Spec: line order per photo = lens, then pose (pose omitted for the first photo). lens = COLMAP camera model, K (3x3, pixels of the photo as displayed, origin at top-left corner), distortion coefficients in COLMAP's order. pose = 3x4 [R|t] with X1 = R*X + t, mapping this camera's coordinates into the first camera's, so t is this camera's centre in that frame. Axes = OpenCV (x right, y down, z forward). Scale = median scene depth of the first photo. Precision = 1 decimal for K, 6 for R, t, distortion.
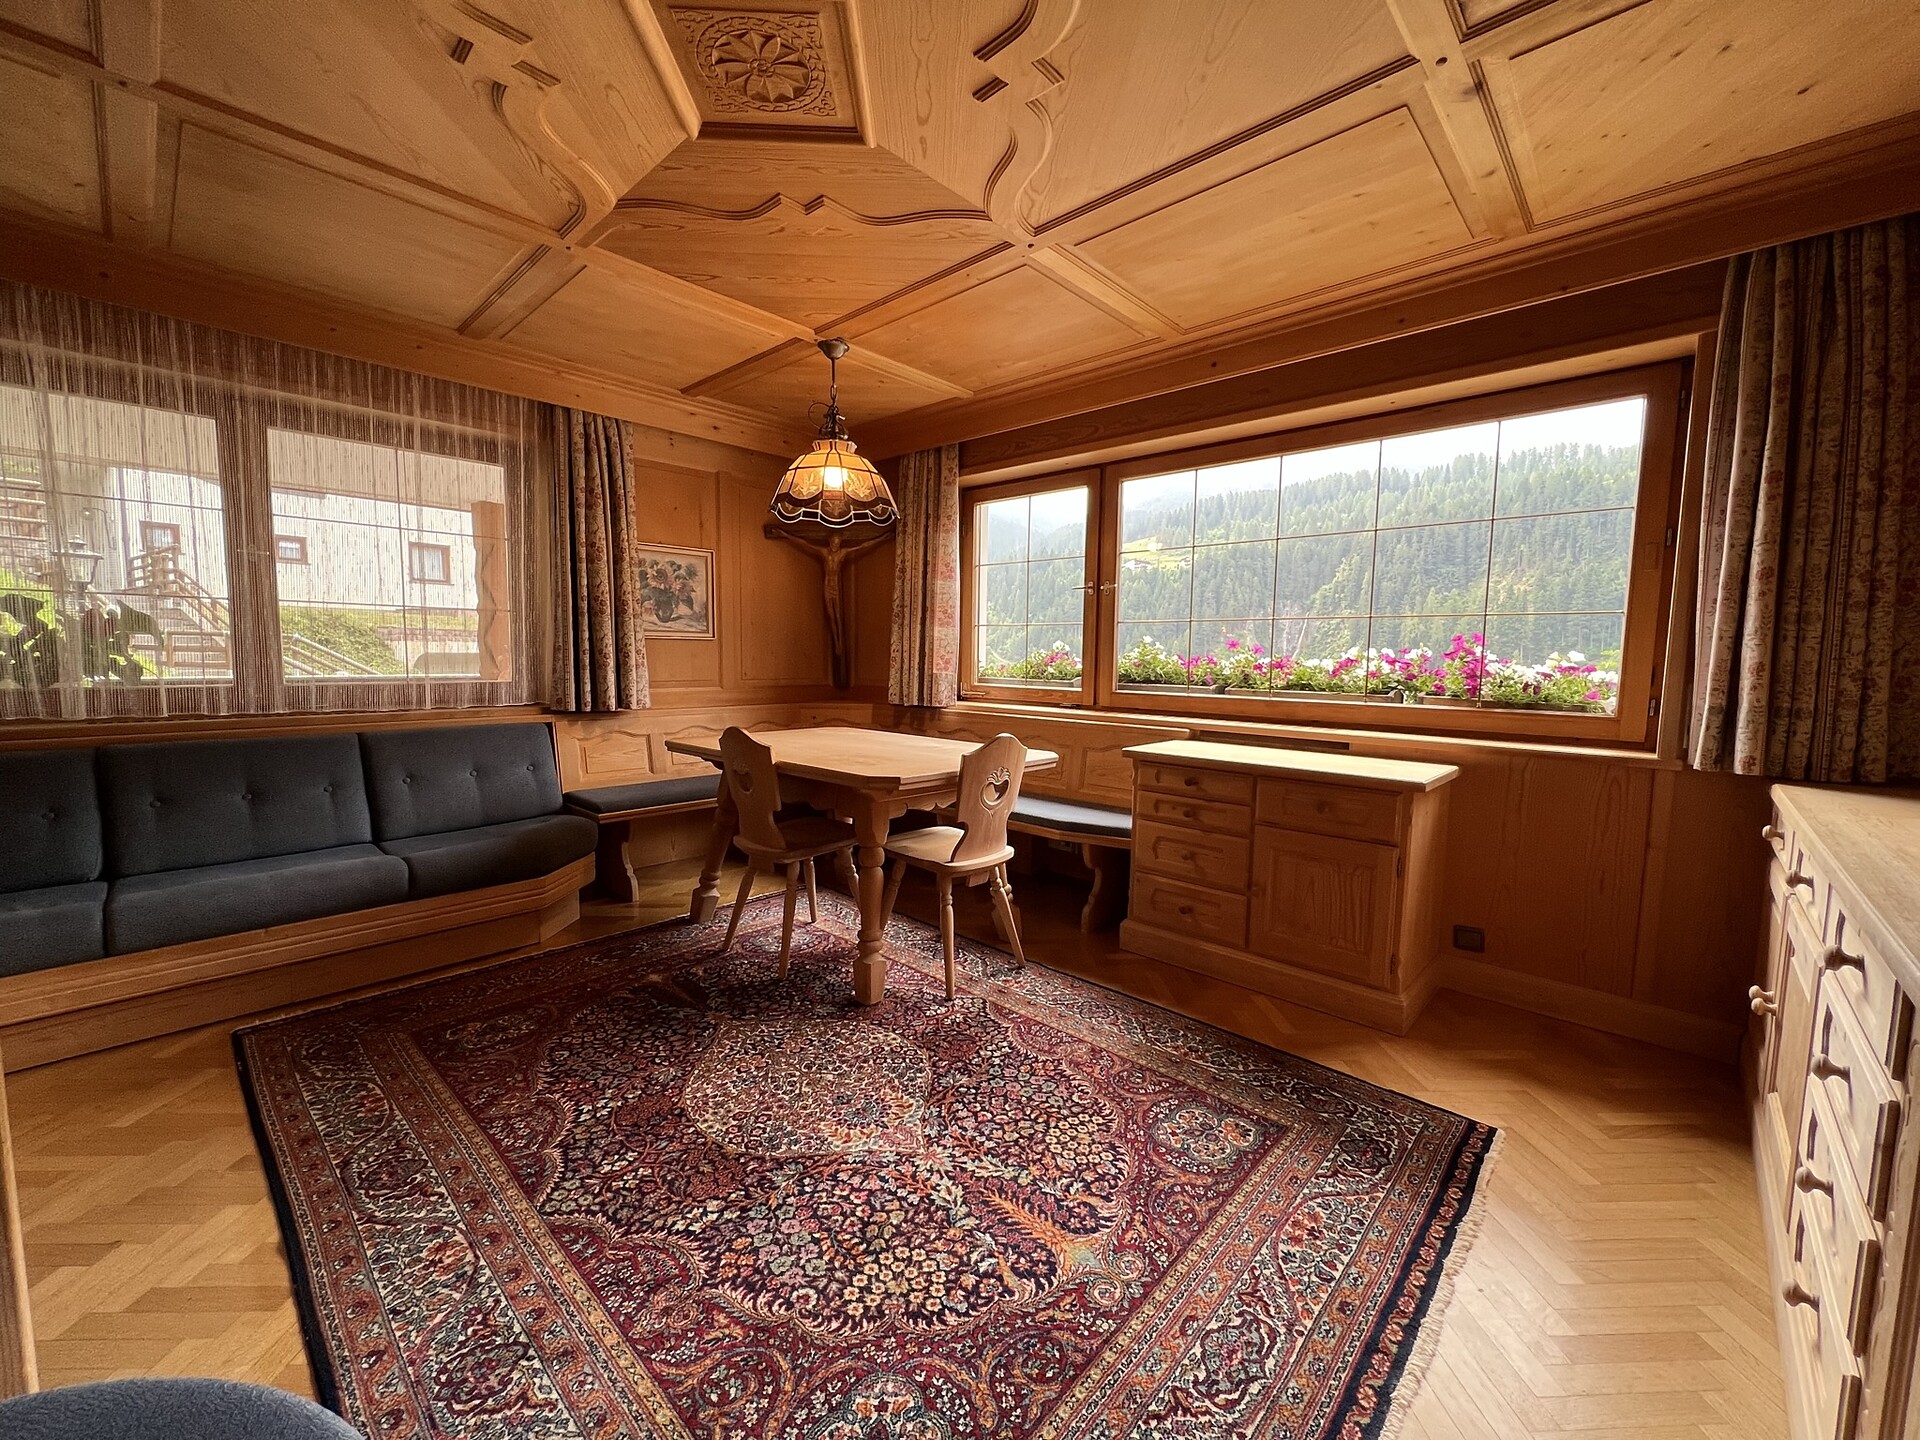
lens RADIAL K [[767.8, 0, 966.3], [0, 767.8, 723.8], [0, 0, 1]] dist [-0.000549, 0.000359]
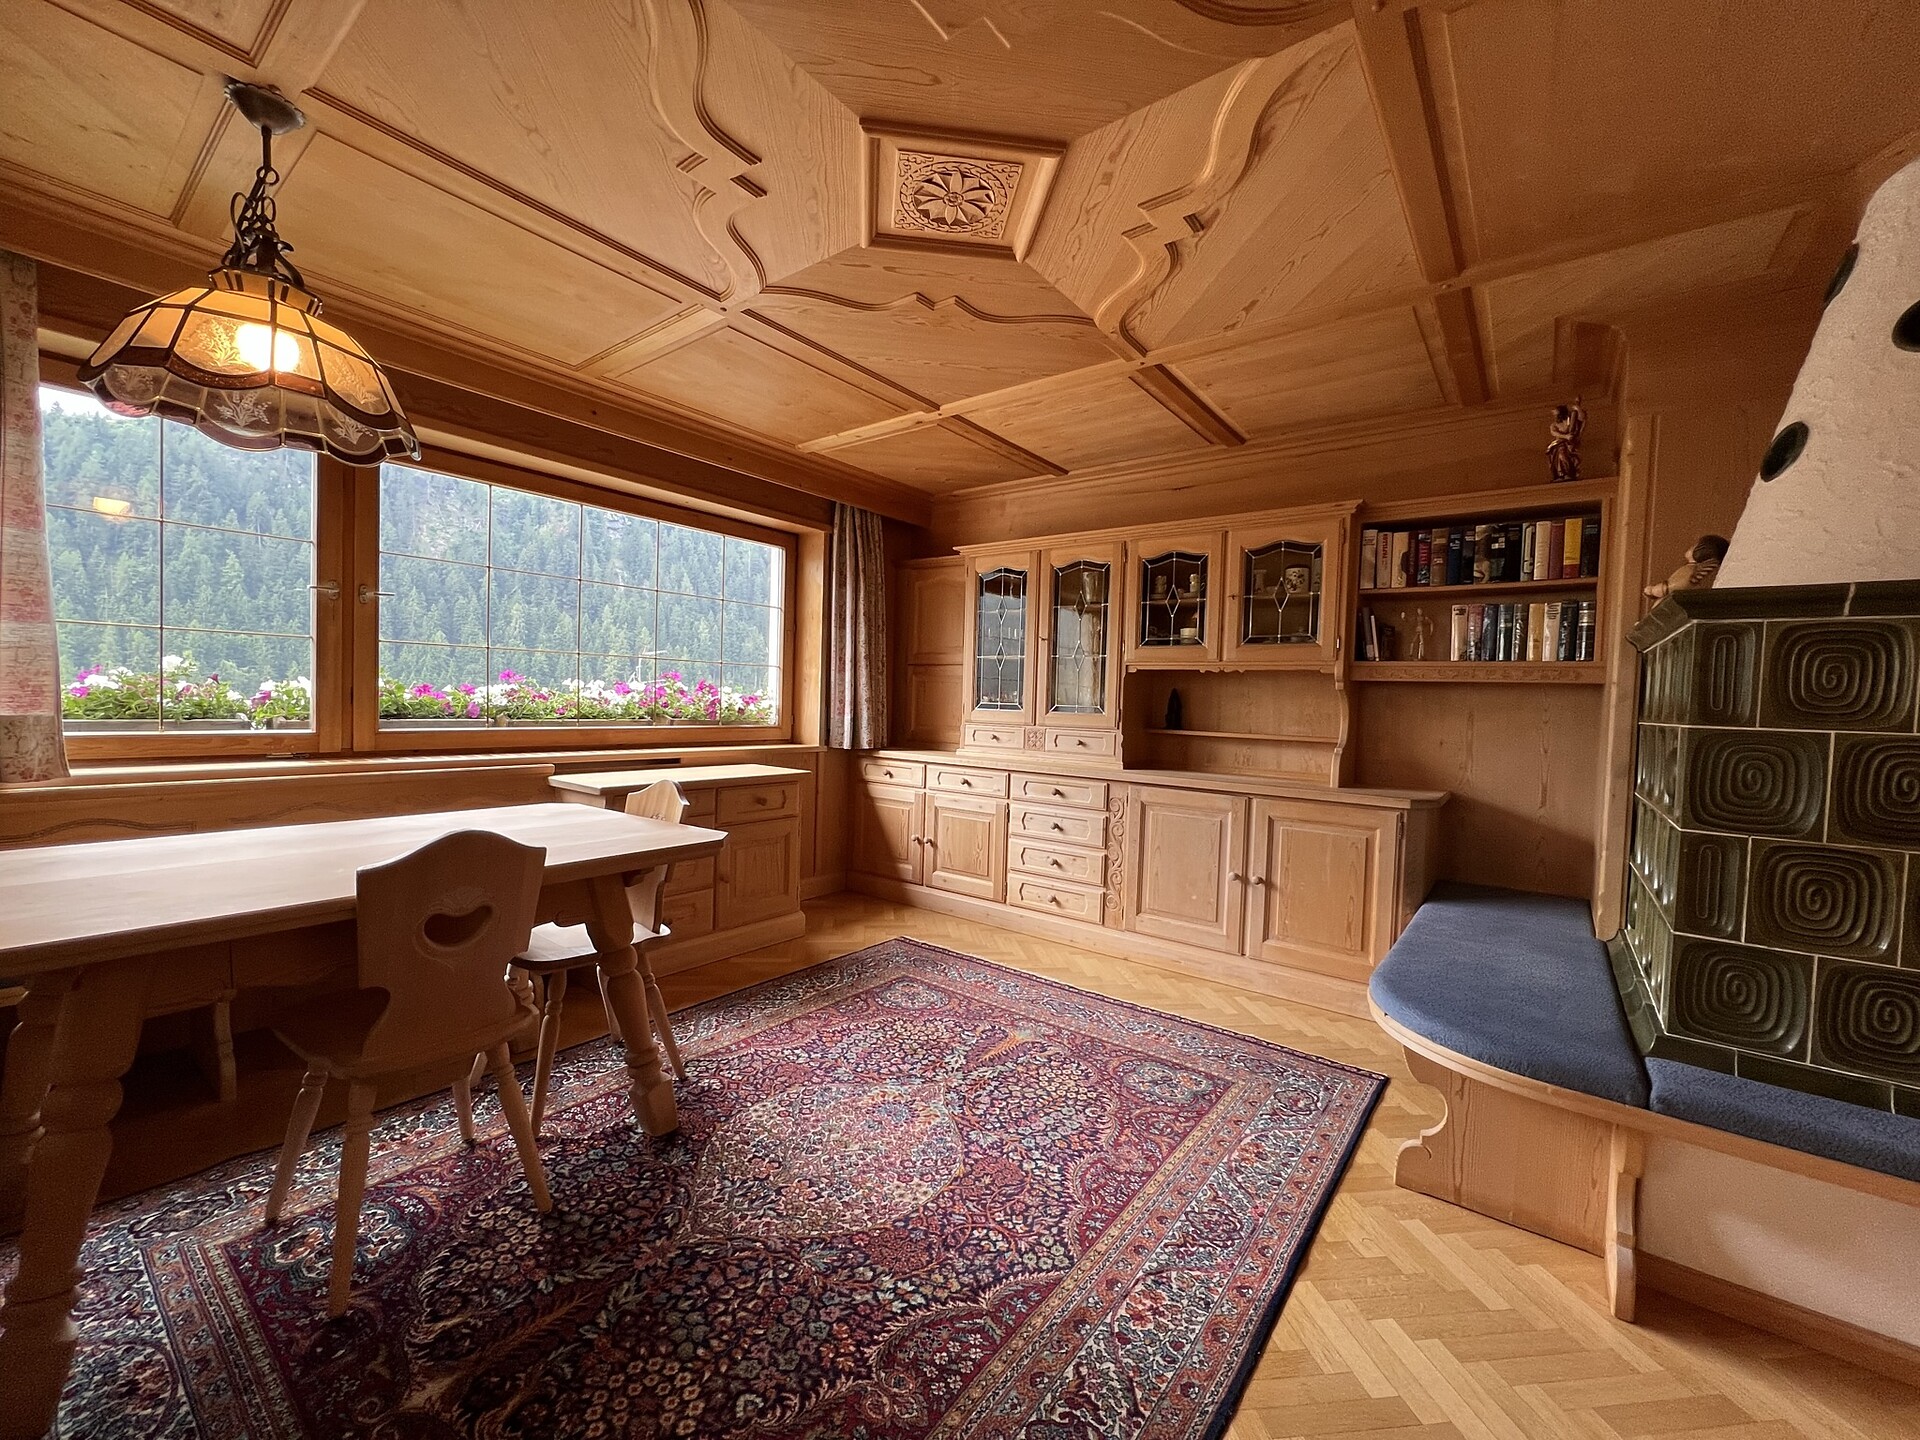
lens RADIAL K [[767.8, 0, 965.0], [0, 767.8, 723.4], [0, 0, 1]] dist [-0.000549, 0.000359]
pose [[-0.098013, -0.049812, 0.993938, -1.236085], [0.057092, 0.996820, 0.055586, -0.116387], [-0.993546, 0.062194, -0.094858, 0.973568]]
